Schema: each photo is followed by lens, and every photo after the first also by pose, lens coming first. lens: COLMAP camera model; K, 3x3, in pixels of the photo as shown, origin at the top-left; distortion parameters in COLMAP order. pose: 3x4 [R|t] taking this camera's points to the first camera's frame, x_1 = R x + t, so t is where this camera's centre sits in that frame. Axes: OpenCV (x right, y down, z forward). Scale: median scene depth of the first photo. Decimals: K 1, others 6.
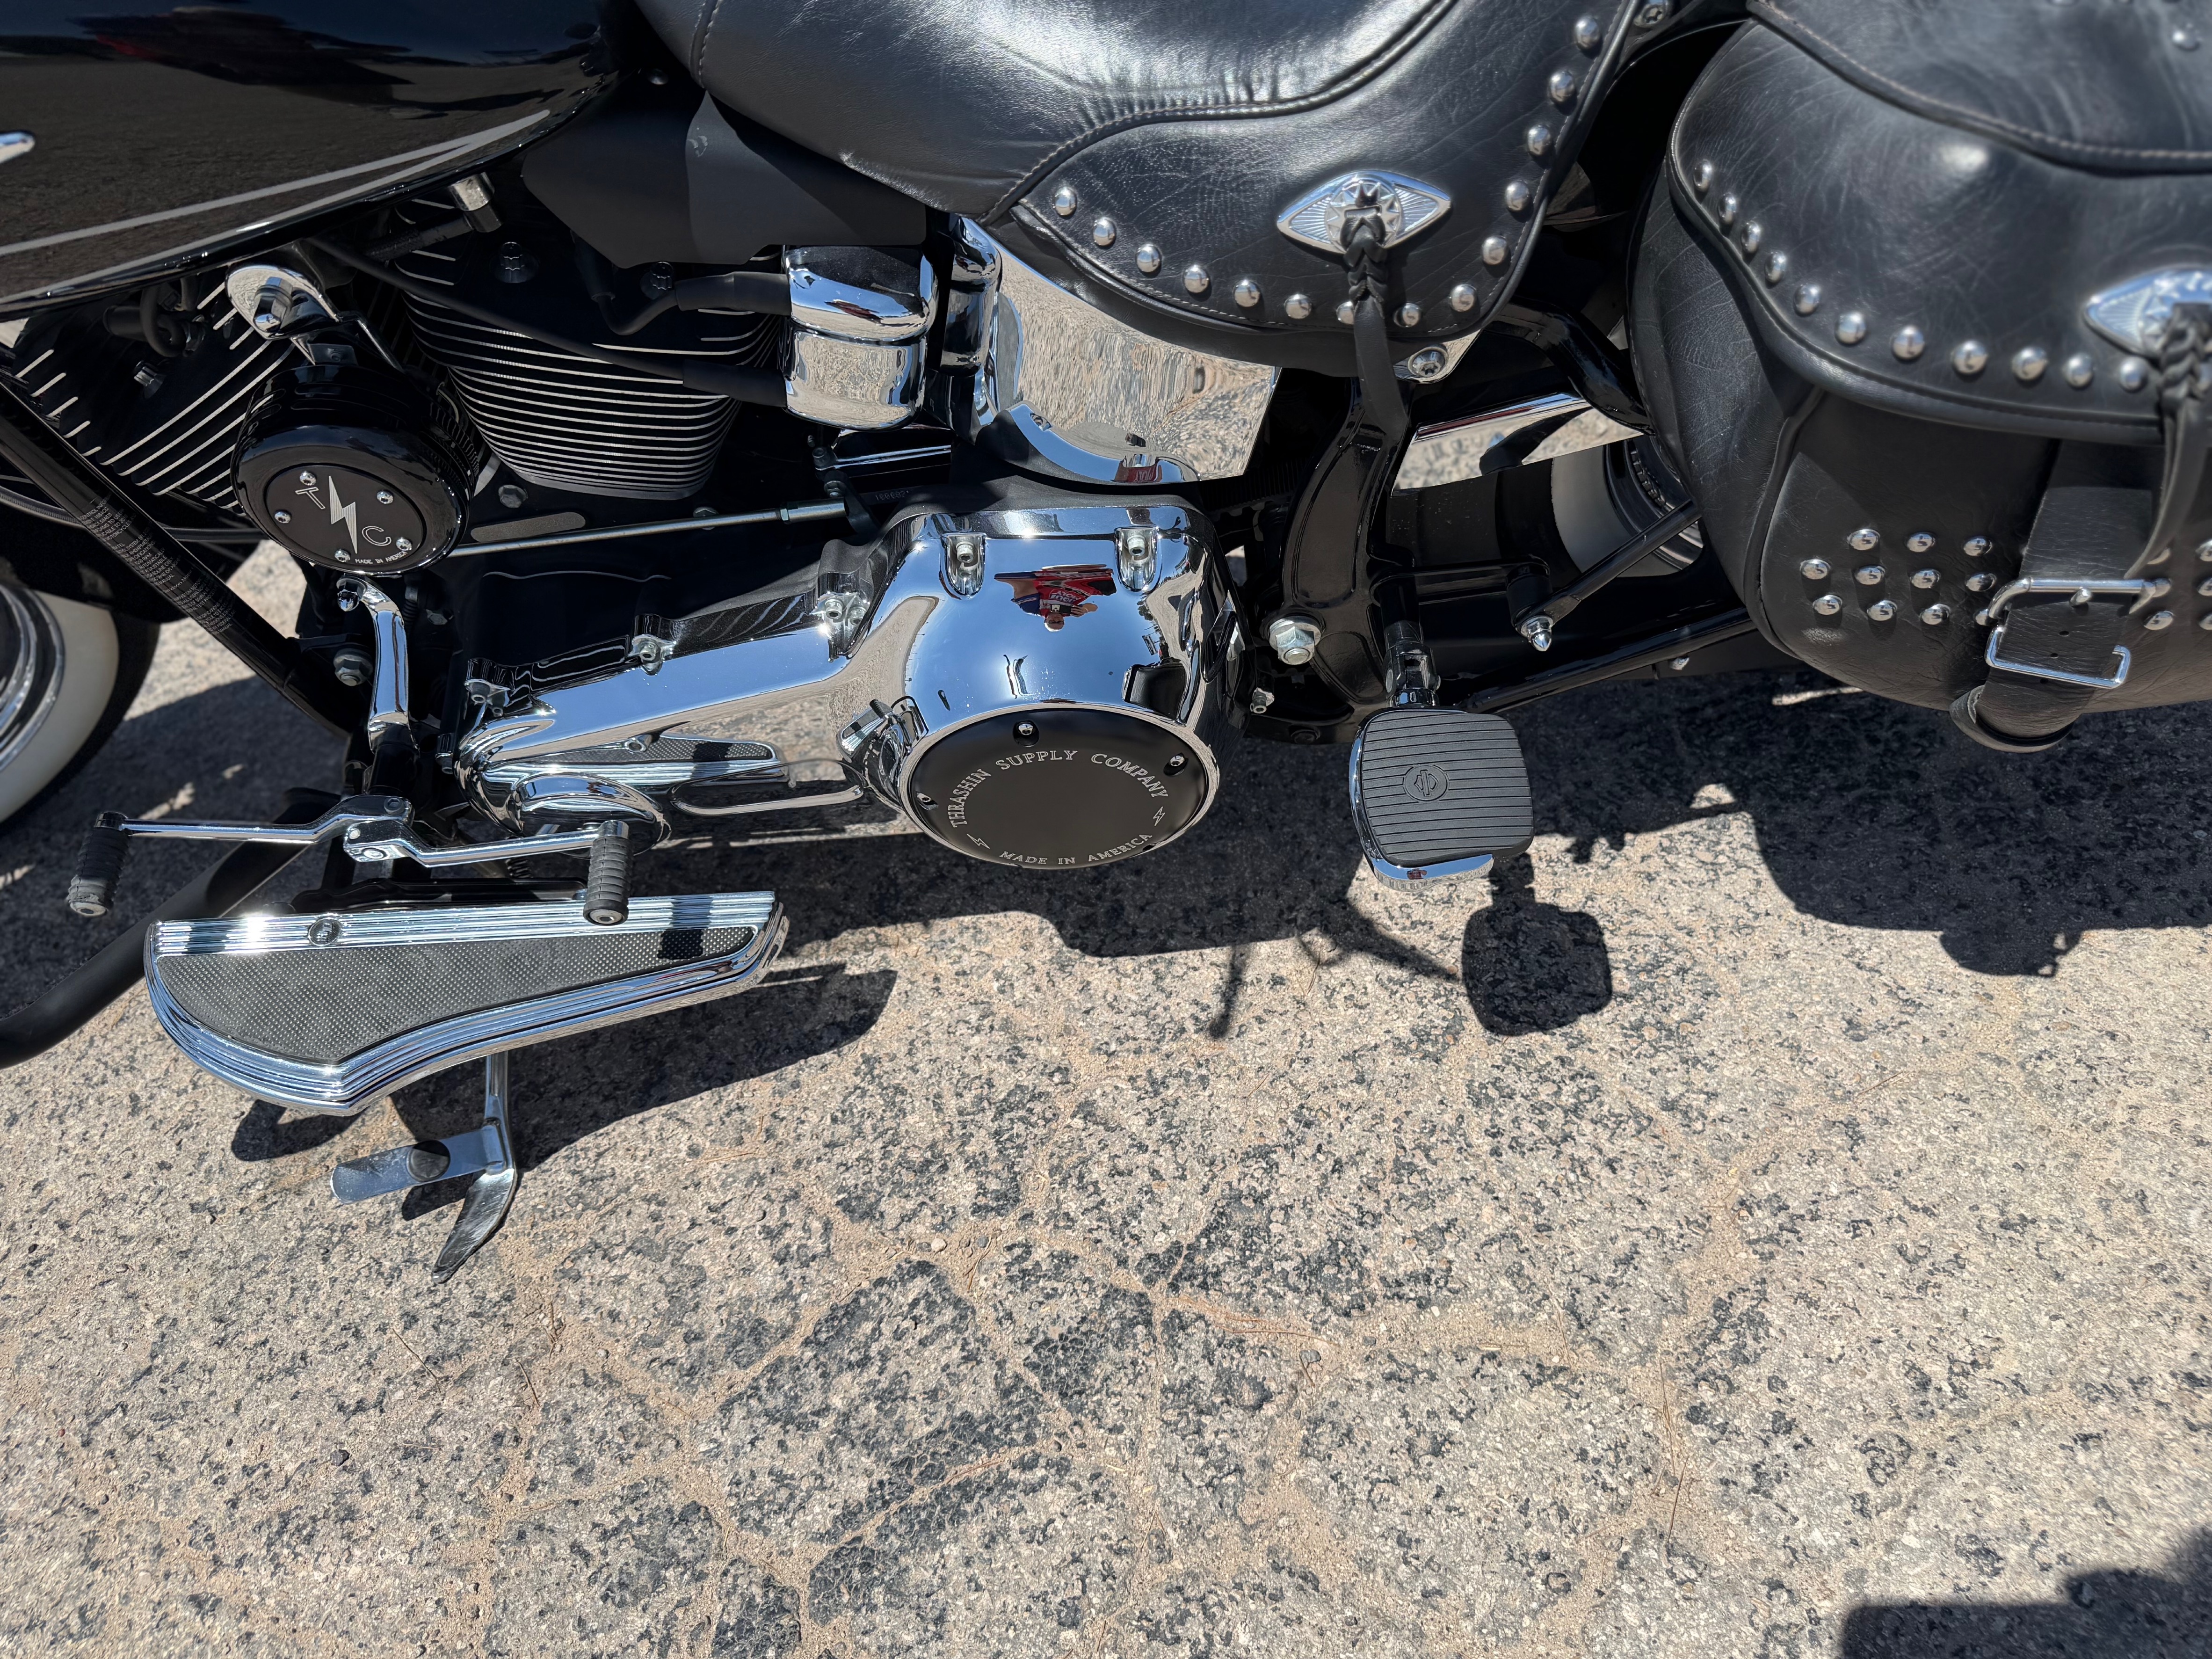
lens RADIAL K [[1617.6, 0, 1117.7], [0, 1617.6, 760.1], [0, 0, 1]] dist [0.142643, -0.242841]
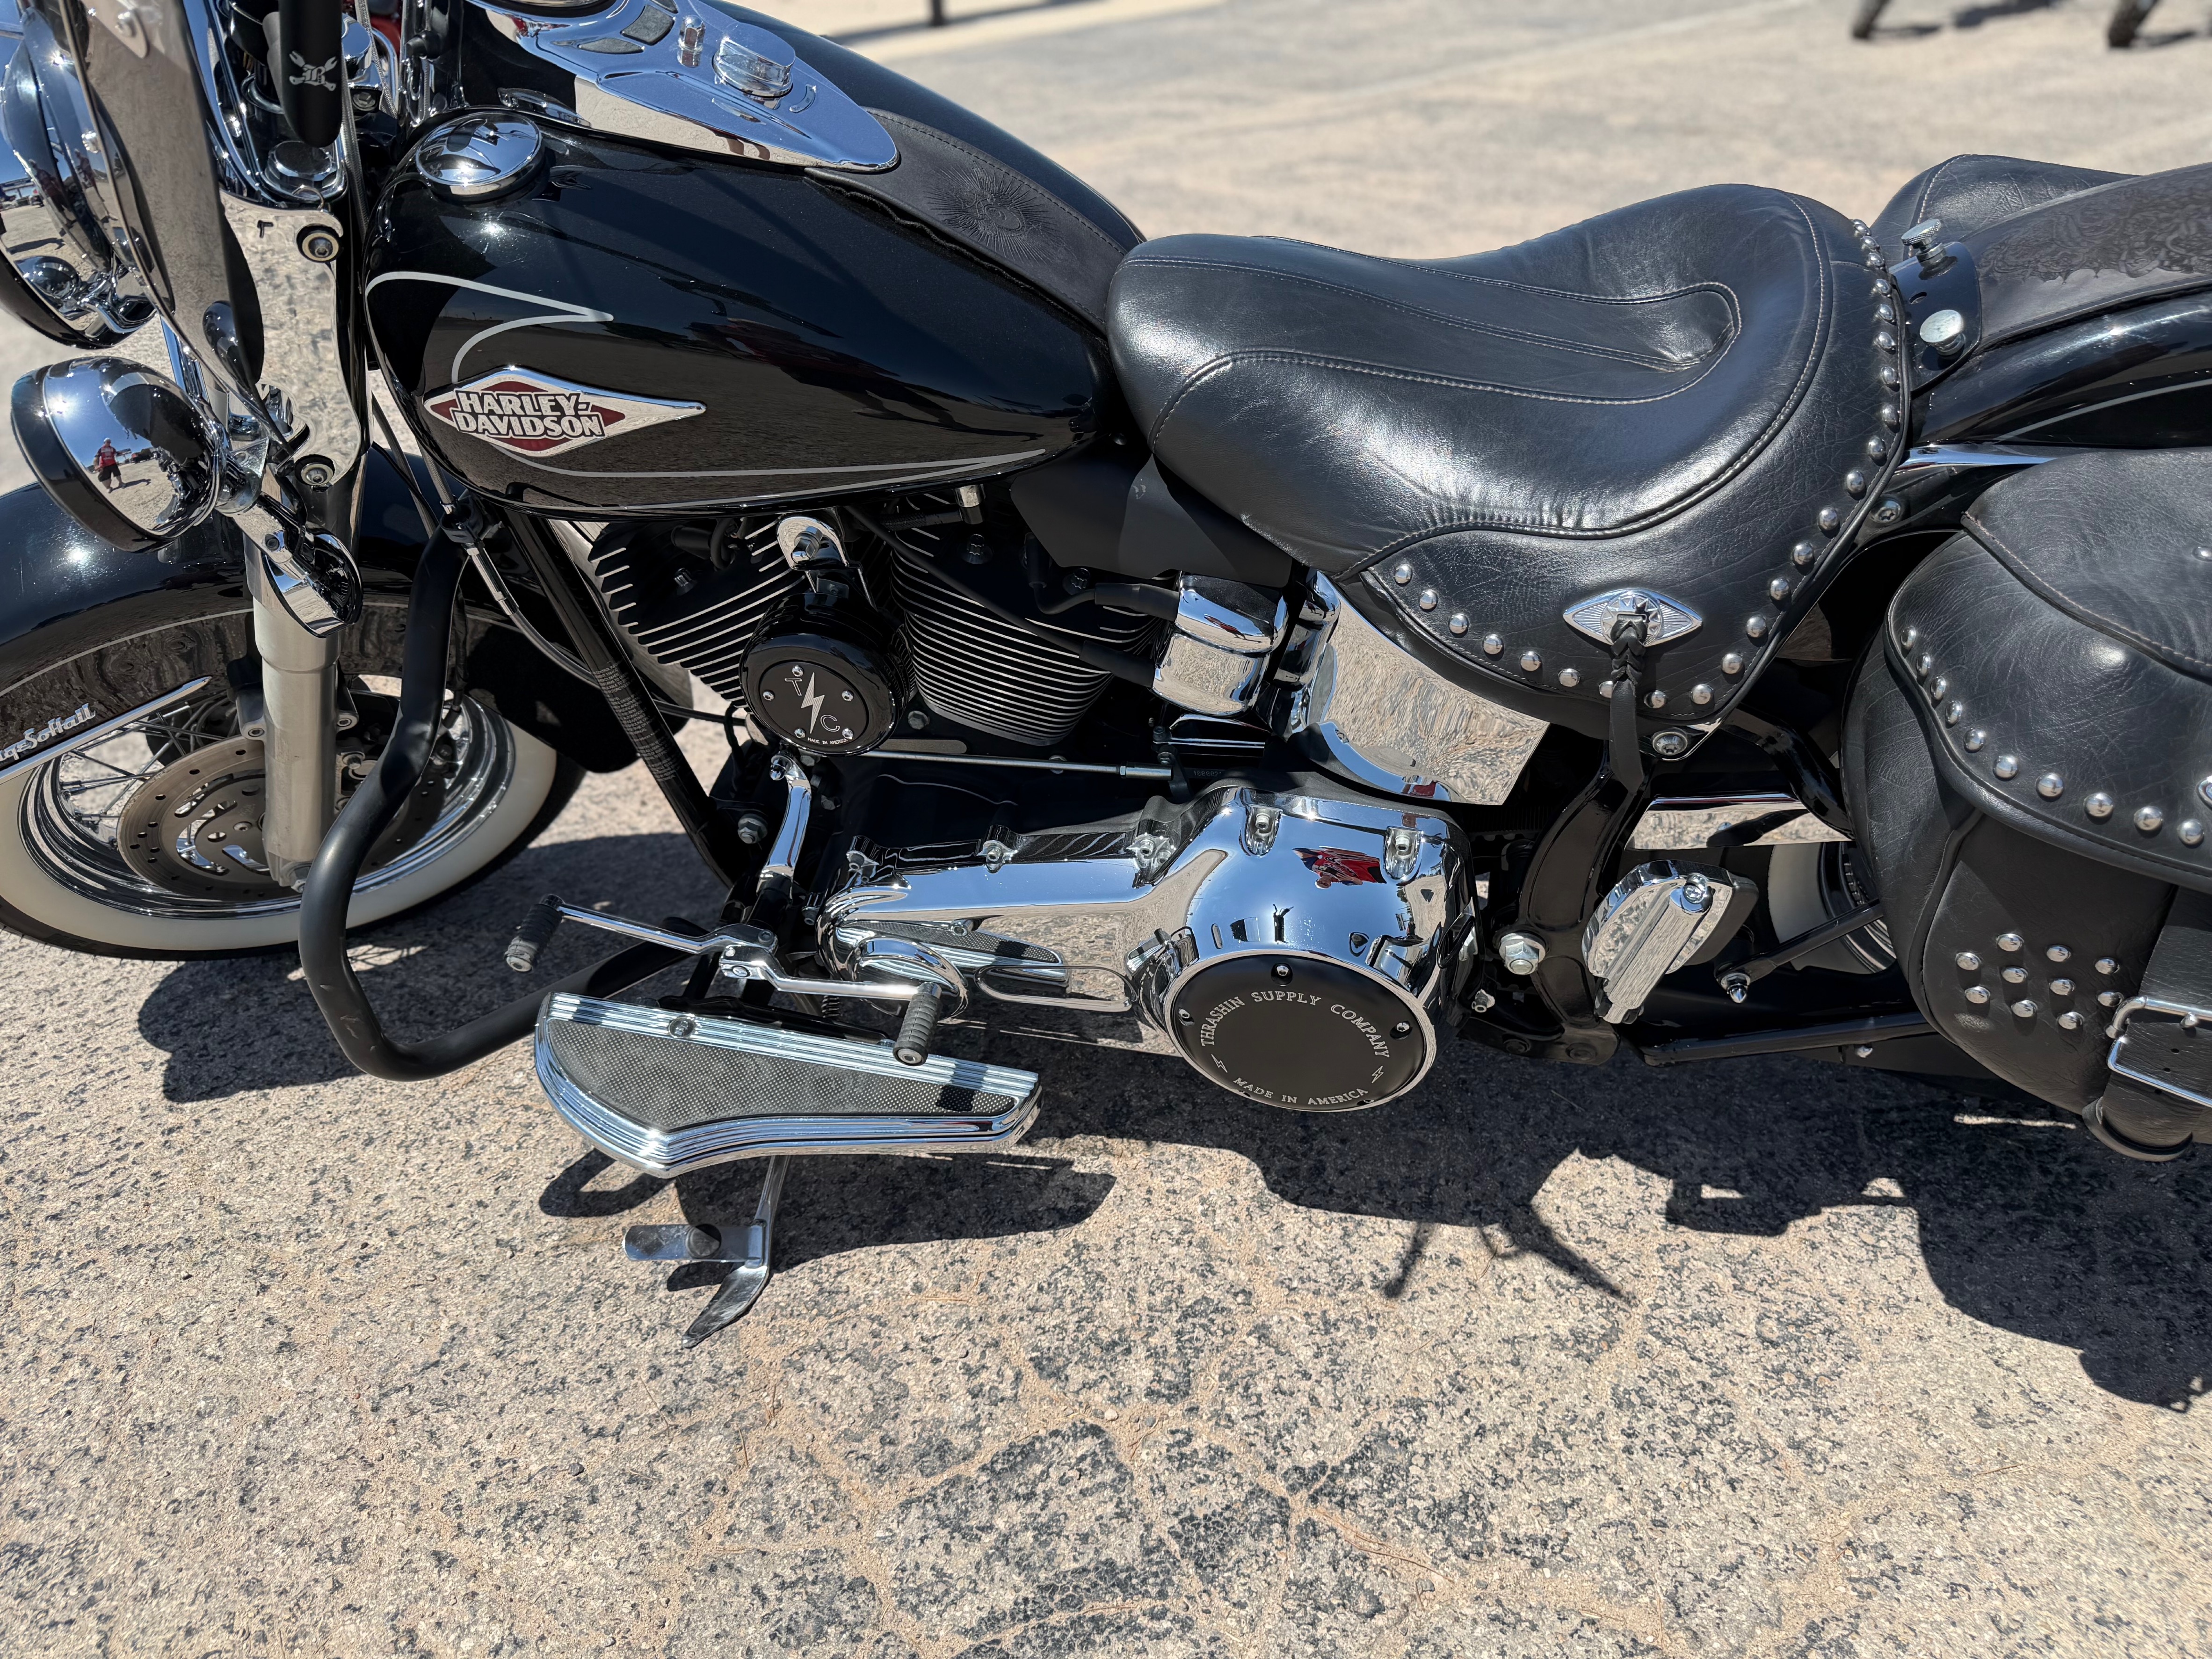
lens RADIAL K [[1644.3, 0, 1101.3], [0, 1644.3, 764.3], [0, 0, 1]] dist [0.108011, -0.110526]
pose [[0.967471, 0.194587, -0.161665, -0.017581], [-0.224735, 0.954498, -0.196032, 0.098561], [0.116163, 0.225987, 0.967179, -0.228142]]
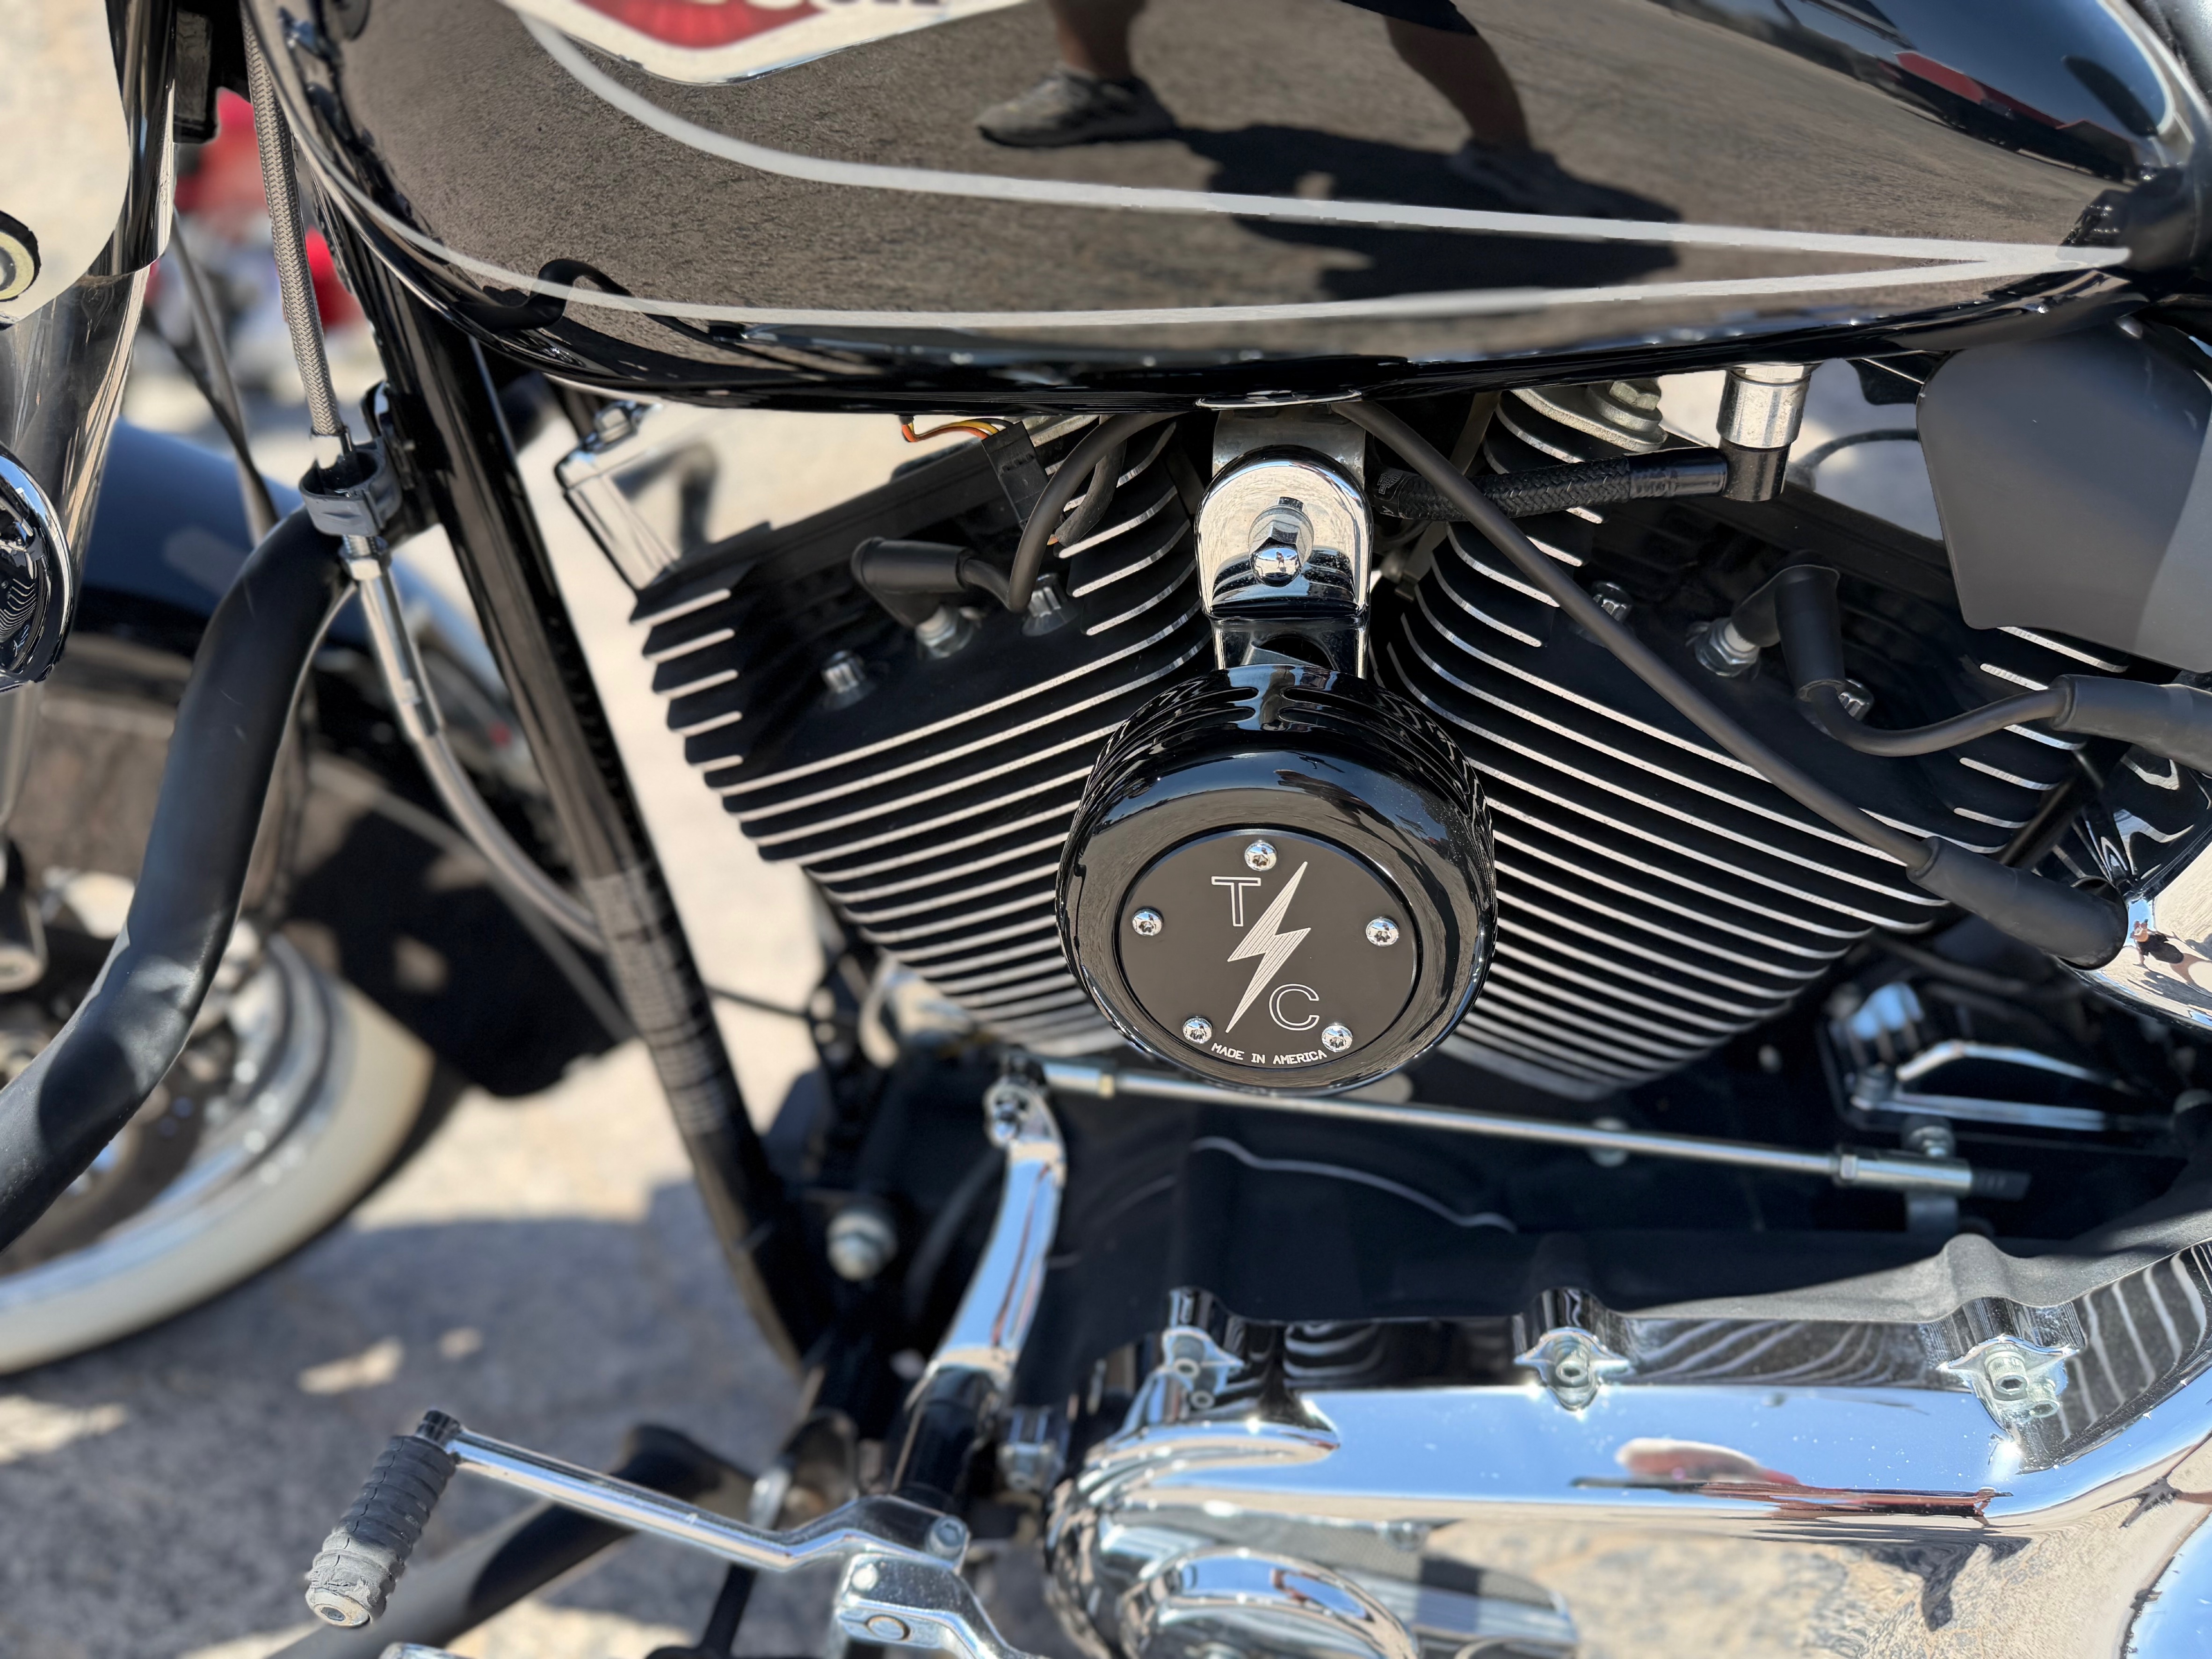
lens RADIAL K [[1617.6, 0, 1117.7], [0, 1617.6, 760.1], [0, 0, 1]] dist [0.142643, -0.242841]
pose [[0.969191, 0.226385, -0.097046, -0.423581], [-0.246105, 0.874036, -0.418918, 0.020067], [-0.010015, 0.429896, 0.902823, 0.462984]]
